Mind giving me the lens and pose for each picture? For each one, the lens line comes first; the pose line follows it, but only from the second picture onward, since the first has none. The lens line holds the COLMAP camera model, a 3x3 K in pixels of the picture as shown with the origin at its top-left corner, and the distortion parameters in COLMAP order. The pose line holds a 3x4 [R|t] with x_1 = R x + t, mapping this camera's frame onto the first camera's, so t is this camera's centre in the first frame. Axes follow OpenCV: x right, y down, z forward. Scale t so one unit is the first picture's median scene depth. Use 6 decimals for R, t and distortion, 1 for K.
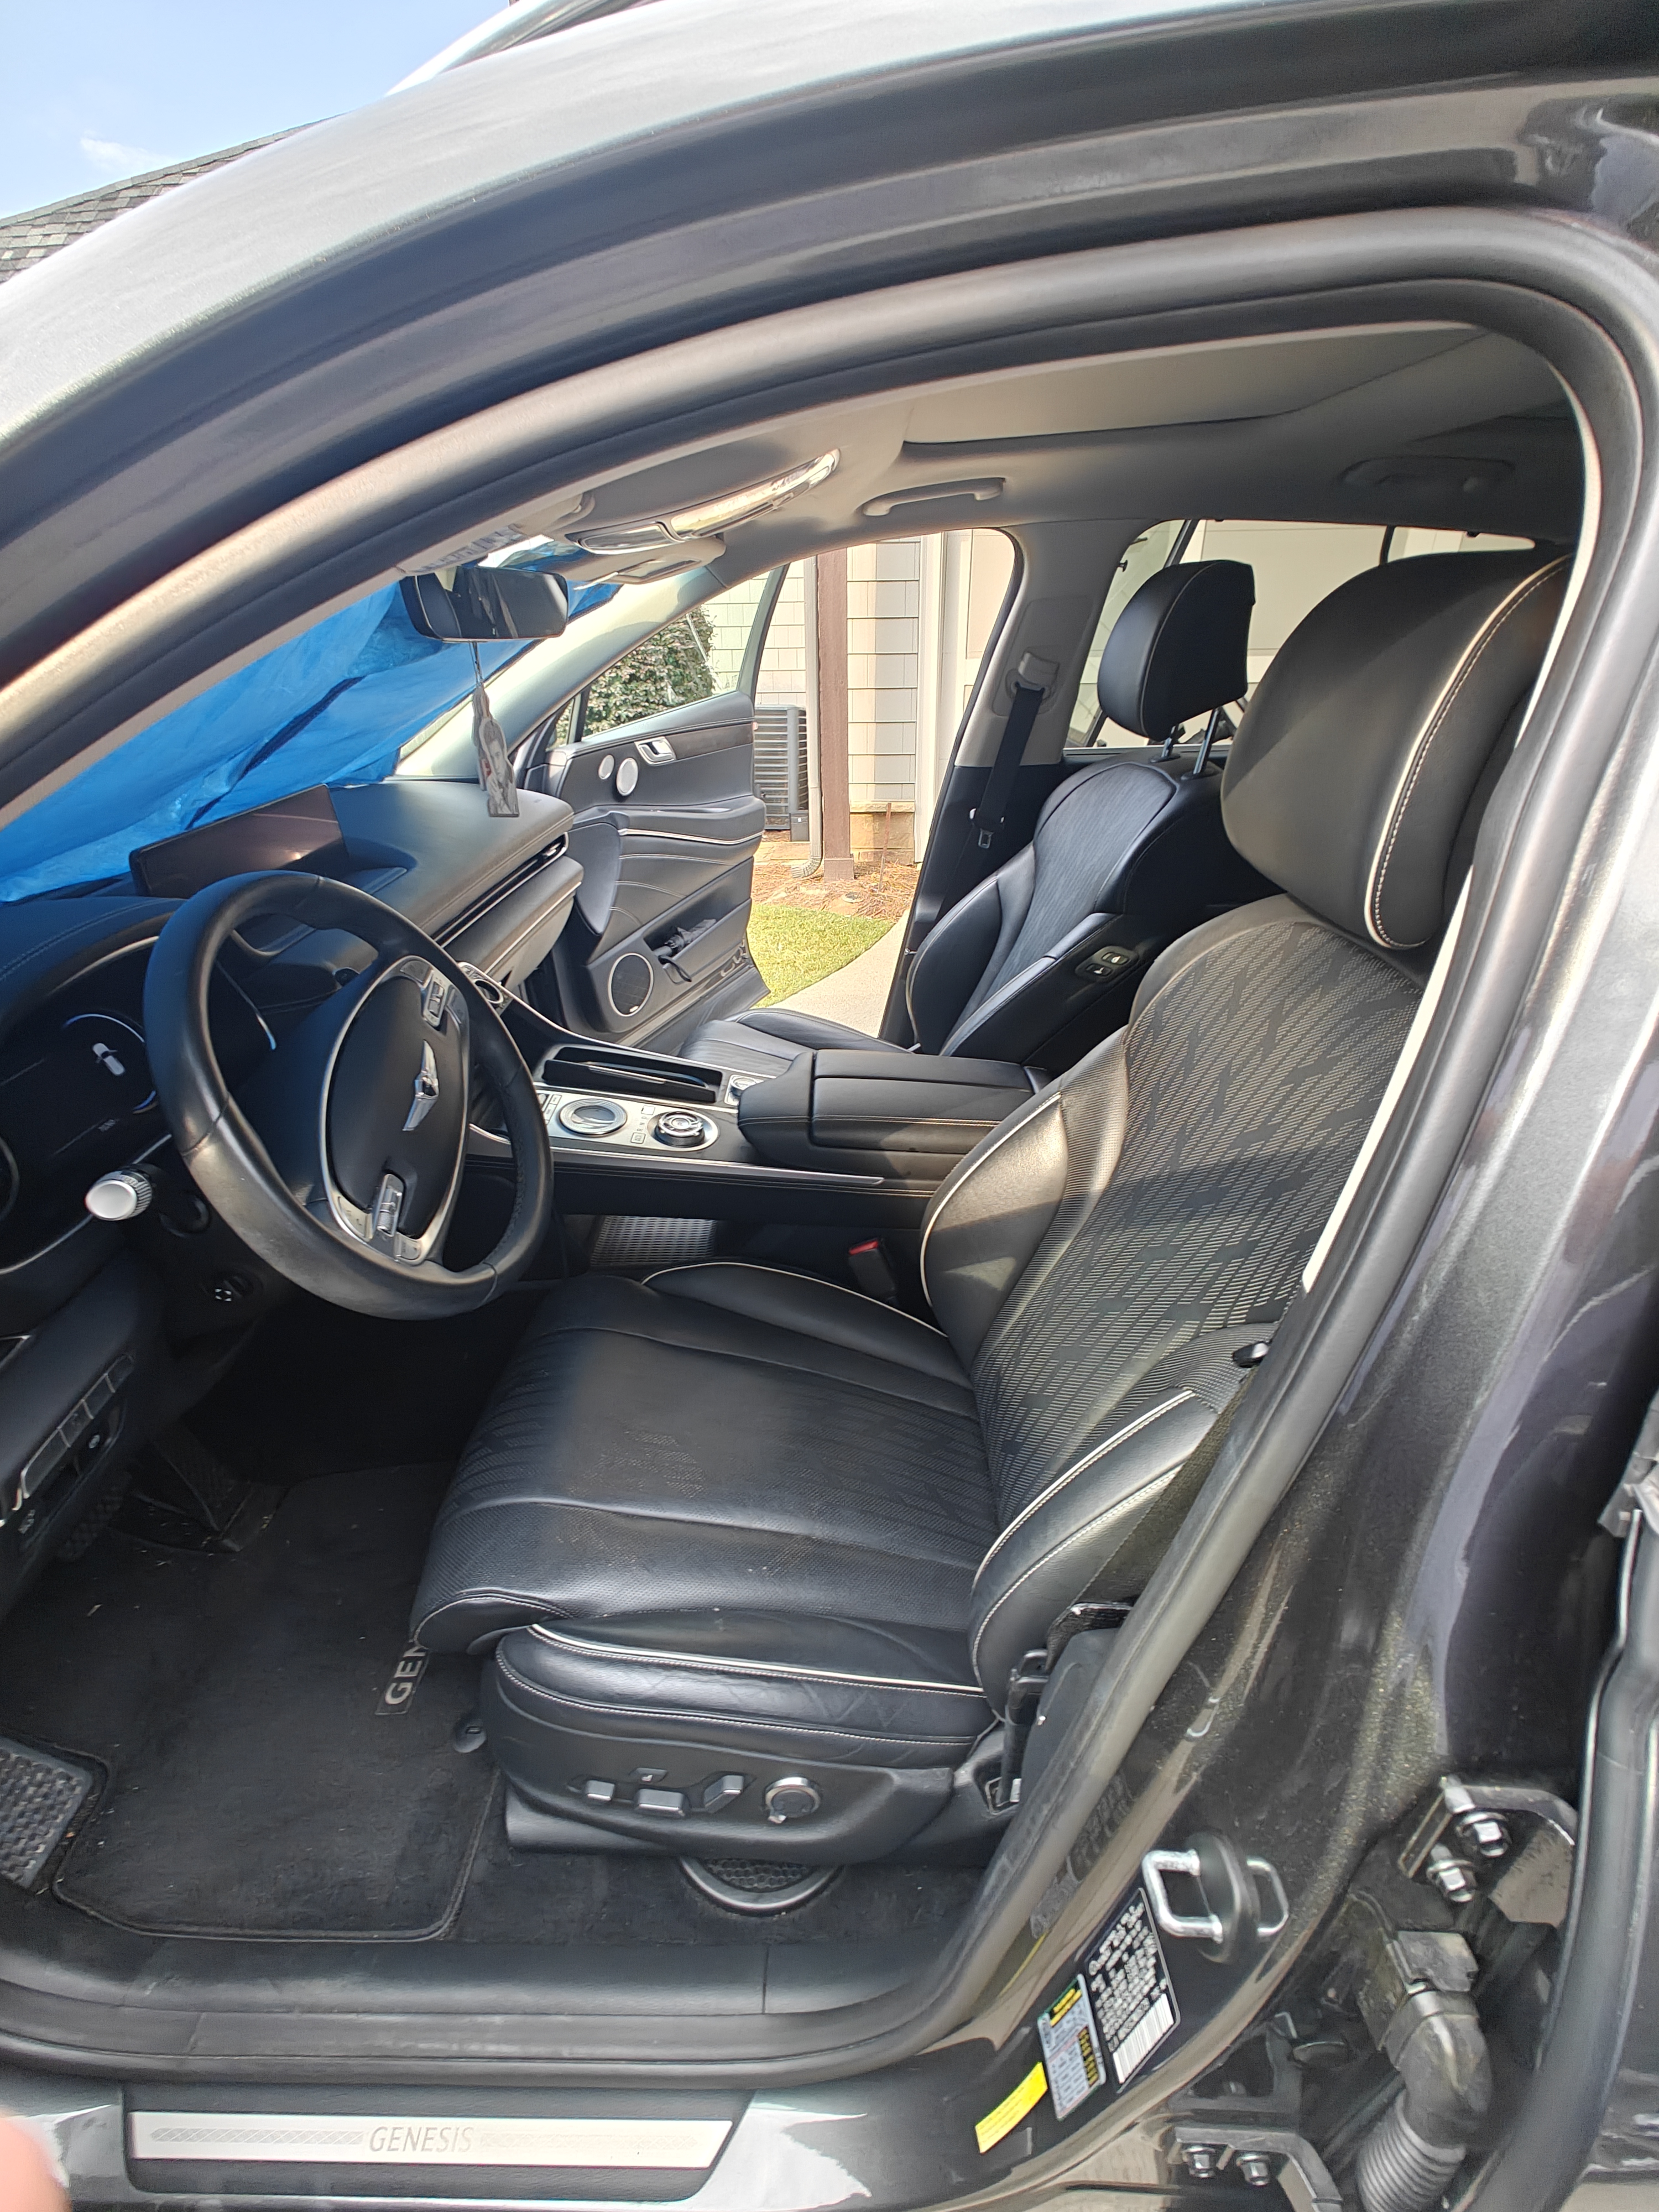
lens RADIAL K [[931.5, 0, 829.5], [0, 931.5, 1106.0], [0, 0, 1]] dist [0.003267, 0.000319]
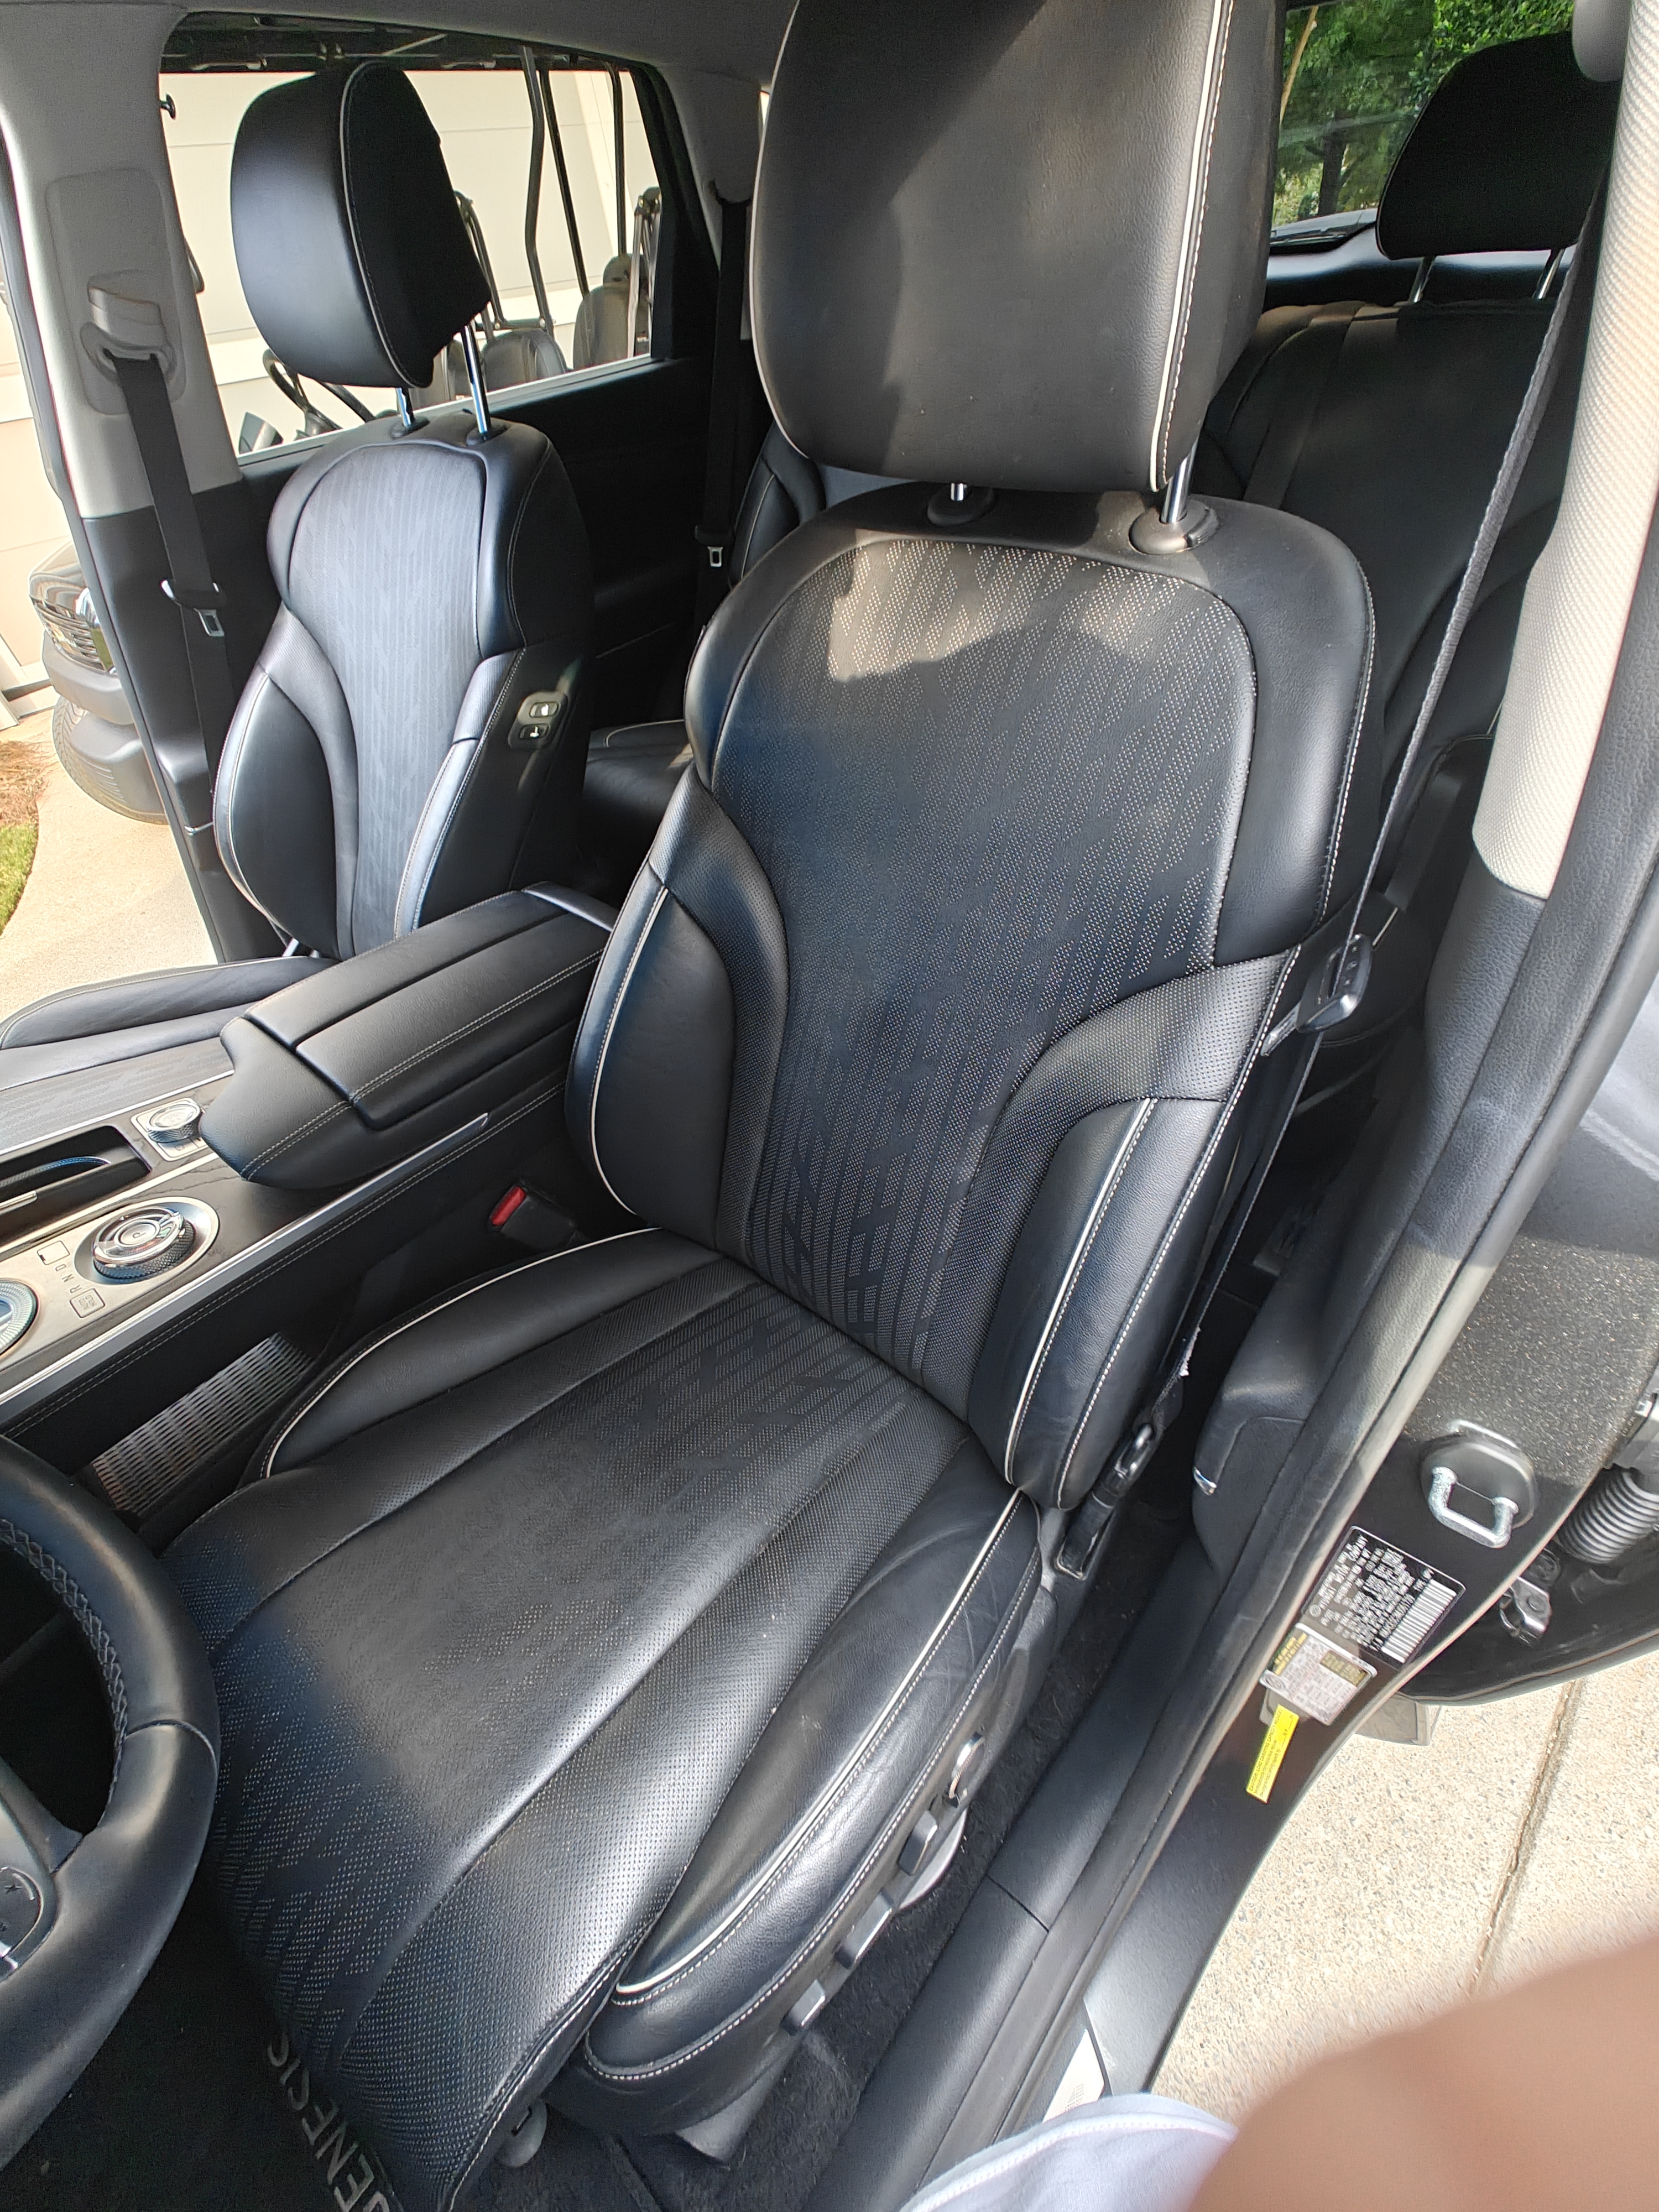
lens RADIAL K [[931.5, 0, 829.5], [0, 931.5, 1106.0], [0, 0, 1]] dist [0.003267, 0.000319]
pose [[0.639953, -0.566929, 0.518702, -0.140796], [0.433330, 0.823715, 0.365675, -0.074156], [-0.634574, -0.009246, 0.772807, 0.274730]]
